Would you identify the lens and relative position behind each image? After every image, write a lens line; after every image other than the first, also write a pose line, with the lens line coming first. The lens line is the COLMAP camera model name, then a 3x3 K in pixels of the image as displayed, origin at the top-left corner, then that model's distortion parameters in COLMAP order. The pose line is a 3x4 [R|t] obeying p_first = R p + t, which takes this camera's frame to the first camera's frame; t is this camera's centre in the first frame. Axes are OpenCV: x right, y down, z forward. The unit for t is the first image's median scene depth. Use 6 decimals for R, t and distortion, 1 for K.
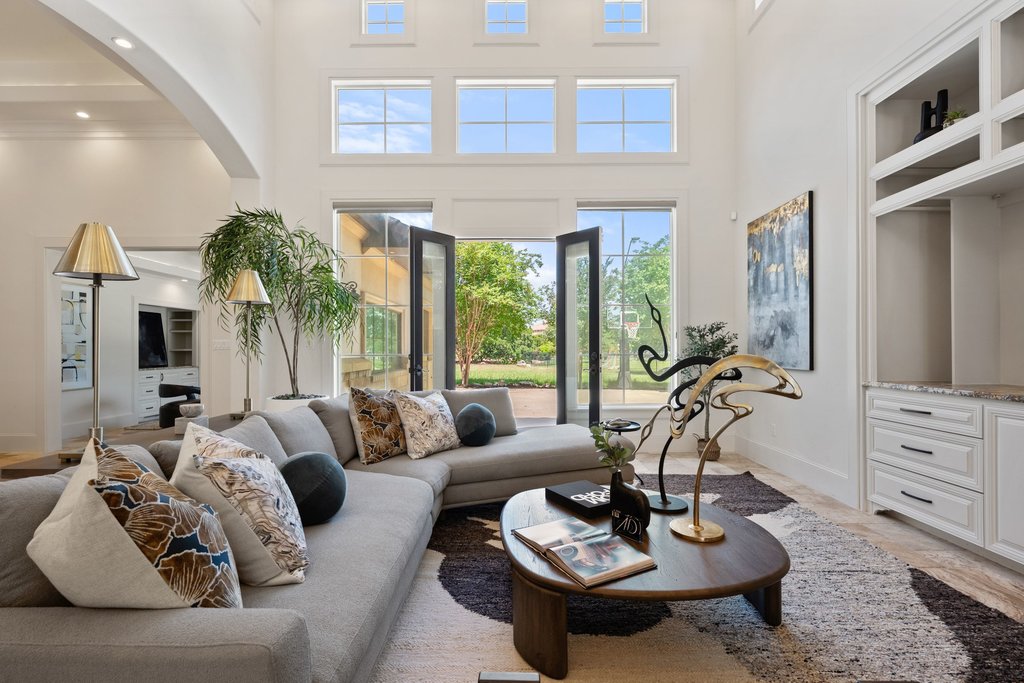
lens RADIAL K [[433.5, 0, 511.1], [0, 433.5, 343.1], [0, 0, 1]] dist [-0.000993, 0.000034]
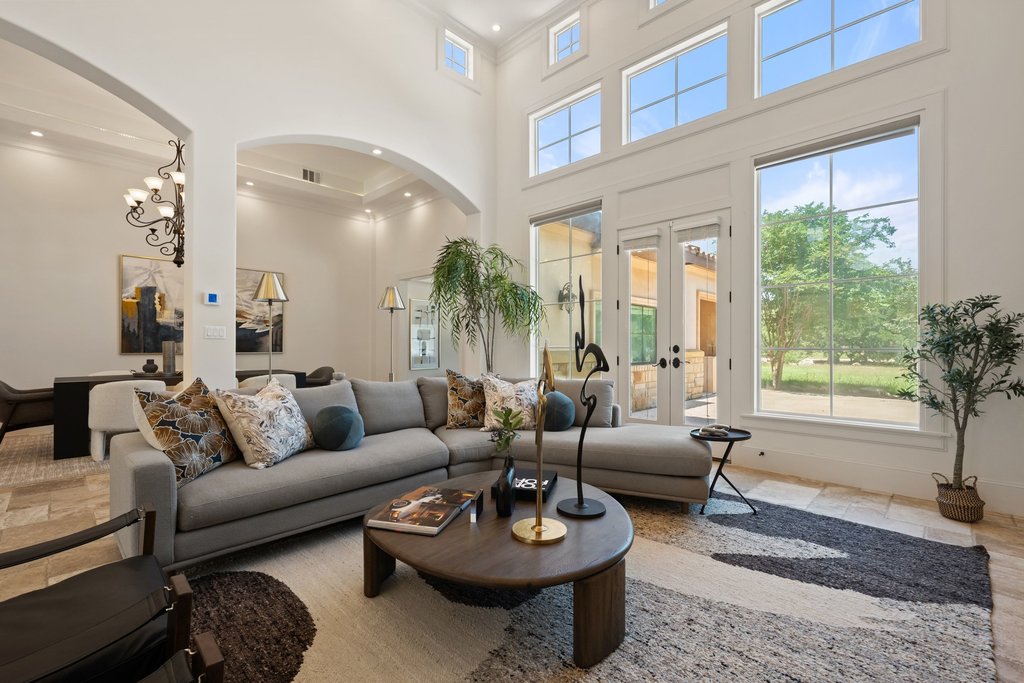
lens RADIAL K [[433.5, 0, 522.0], [0, 433.5, 340.0], [0, 0, 1]] dist [-0.000993, 0.000034]
pose [[0.736661, -0.004868, -0.676244, 0.383574], [0.005127, 0.999986, -0.001613, 0.009993], [0.676242, -0.002279, 0.736676, 0.111374]]
